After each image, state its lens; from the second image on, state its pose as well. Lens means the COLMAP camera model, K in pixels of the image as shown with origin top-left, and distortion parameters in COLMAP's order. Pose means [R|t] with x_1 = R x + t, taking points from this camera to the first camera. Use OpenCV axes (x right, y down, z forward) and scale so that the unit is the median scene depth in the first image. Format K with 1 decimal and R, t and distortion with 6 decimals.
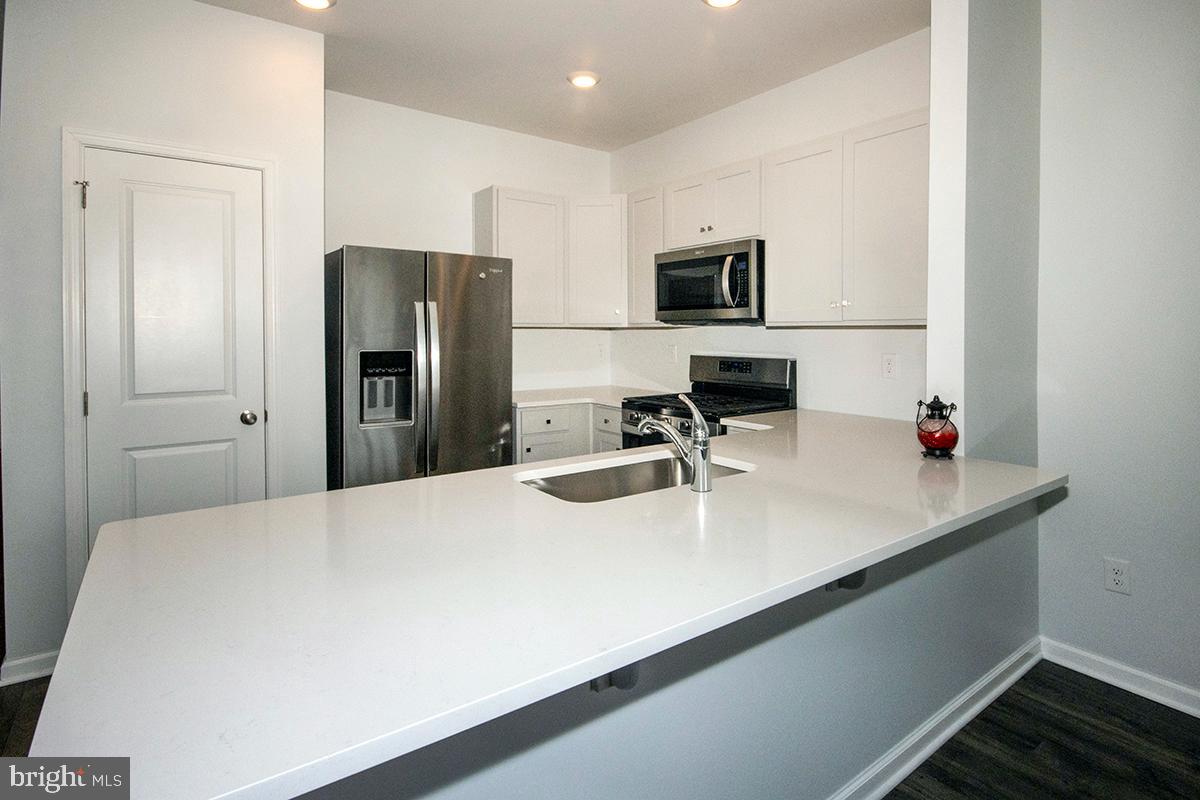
lens RADIAL K [[621.9, 0, 600.0], [0, 621.9, 400.0], [0, 0, 1]] dist [-0.029657, 0.000085]
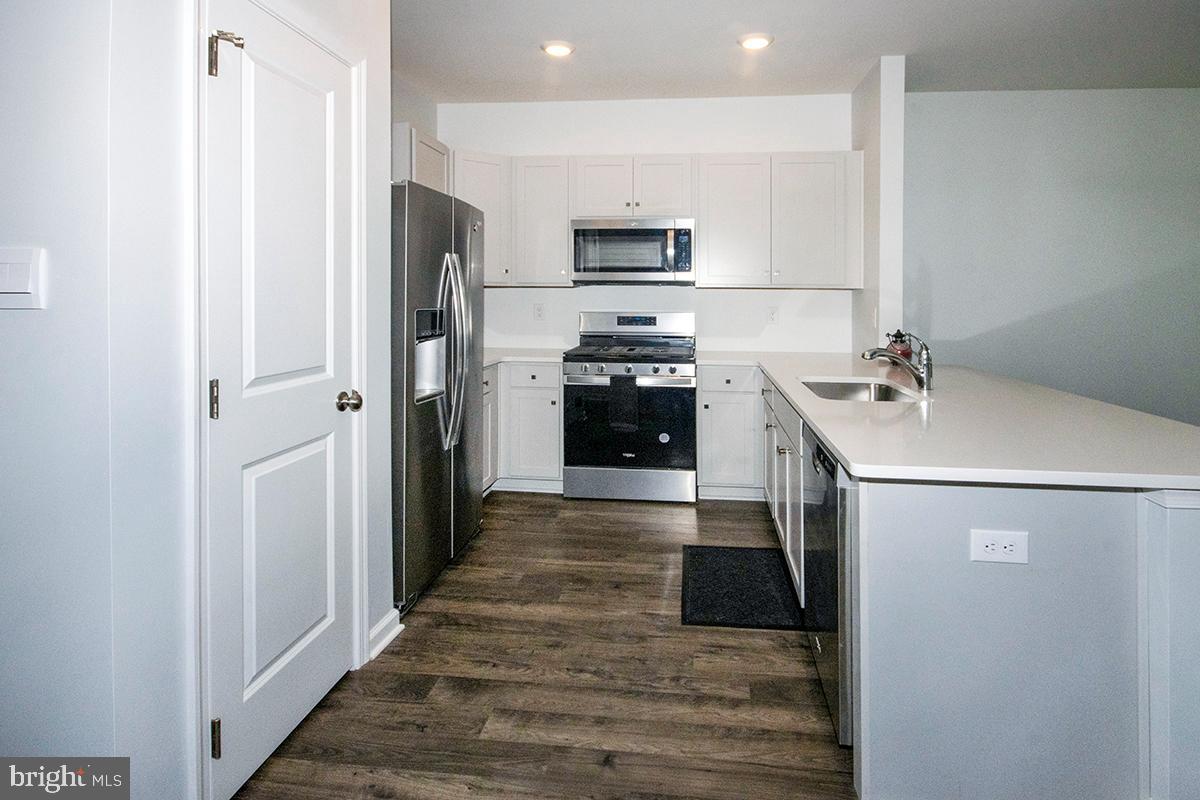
lens RADIAL K [[621.9, 0, 600.0], [0, 621.9, 400.0], [0, 0, 1]] dist [-0.029657, 0.000085]
pose [[0.692395, -0.112479, 0.712697, -0.807037], [0.071370, 0.993607, 0.087475, -0.013616], [-0.717980, -0.009702, 0.695996, 0.233381]]
